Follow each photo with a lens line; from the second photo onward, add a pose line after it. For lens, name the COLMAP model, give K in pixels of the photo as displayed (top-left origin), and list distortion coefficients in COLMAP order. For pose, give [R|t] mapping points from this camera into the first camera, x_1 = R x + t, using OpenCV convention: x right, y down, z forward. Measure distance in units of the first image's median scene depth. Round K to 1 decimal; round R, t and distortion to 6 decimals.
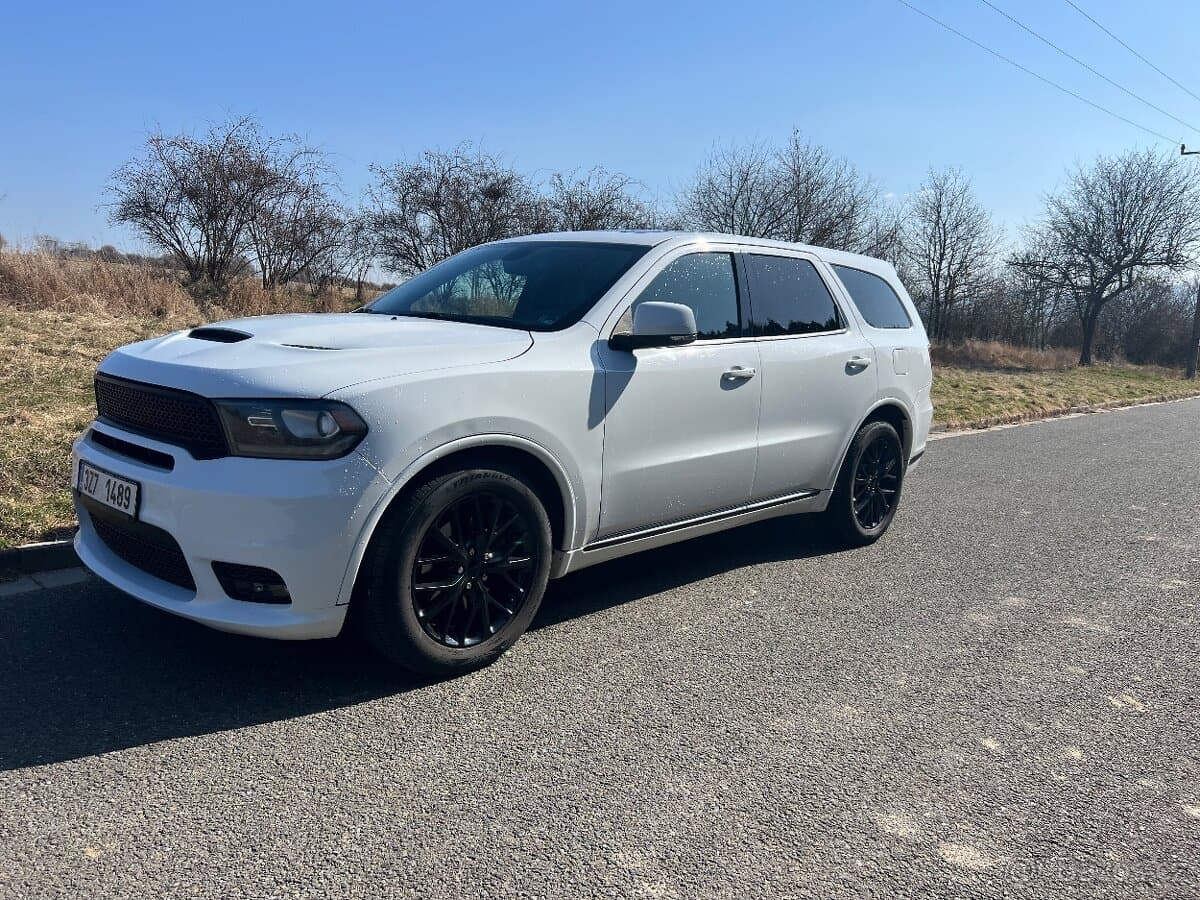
lens RADIAL K [[908.1, 0, 600.0], [0, 908.1, 450.0], [0, 0, 1]] dist [0.039007, -0.039561]
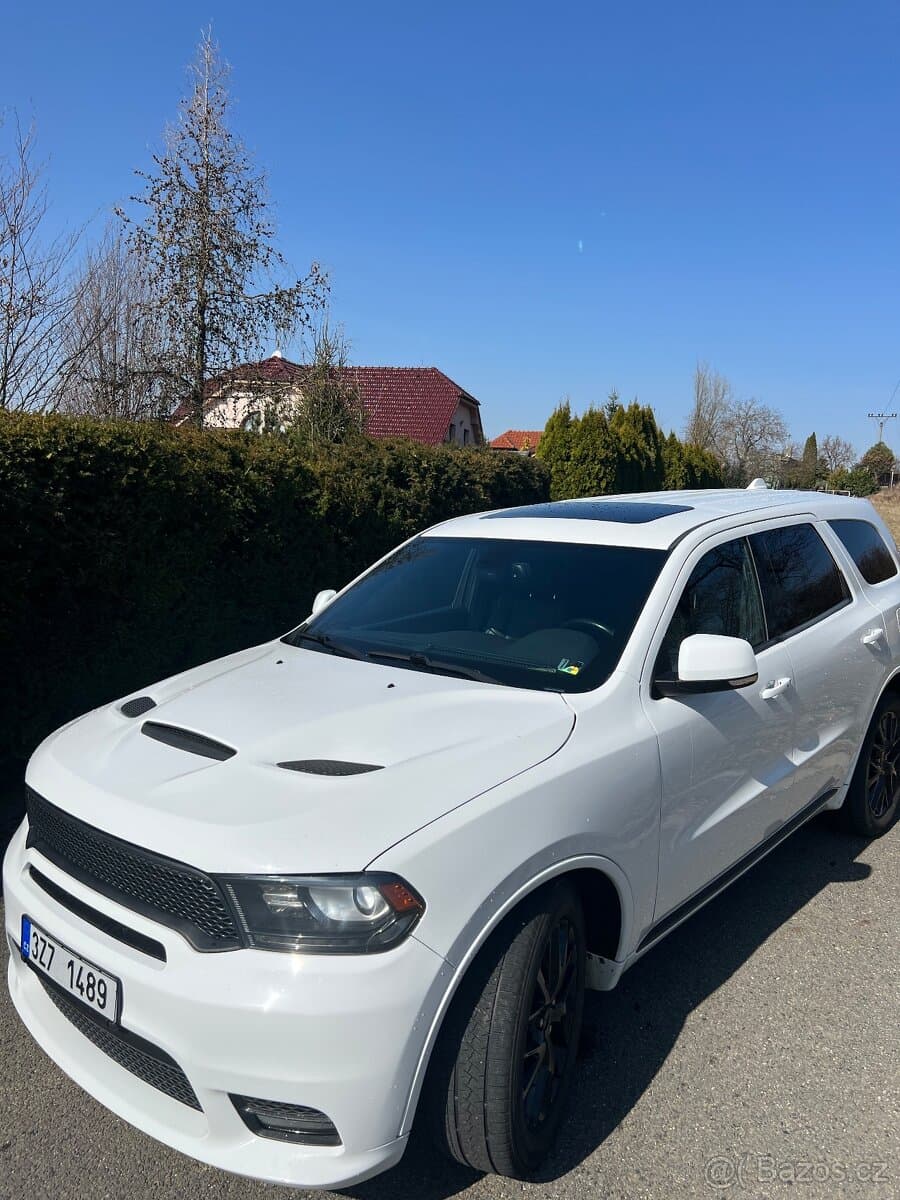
lens RADIAL K [[900.6, 0, 450.0], [0, 900.6, 600.0], [0, 0, 1]] dist [0.039807, -0.037997]
pose [[0.997692, -0.064547, 0.021079, -0.128933], [0.064521, 0.997915, 0.001885, -0.151671], [-0.021157, -0.000521, 0.999776, 0.136280]]
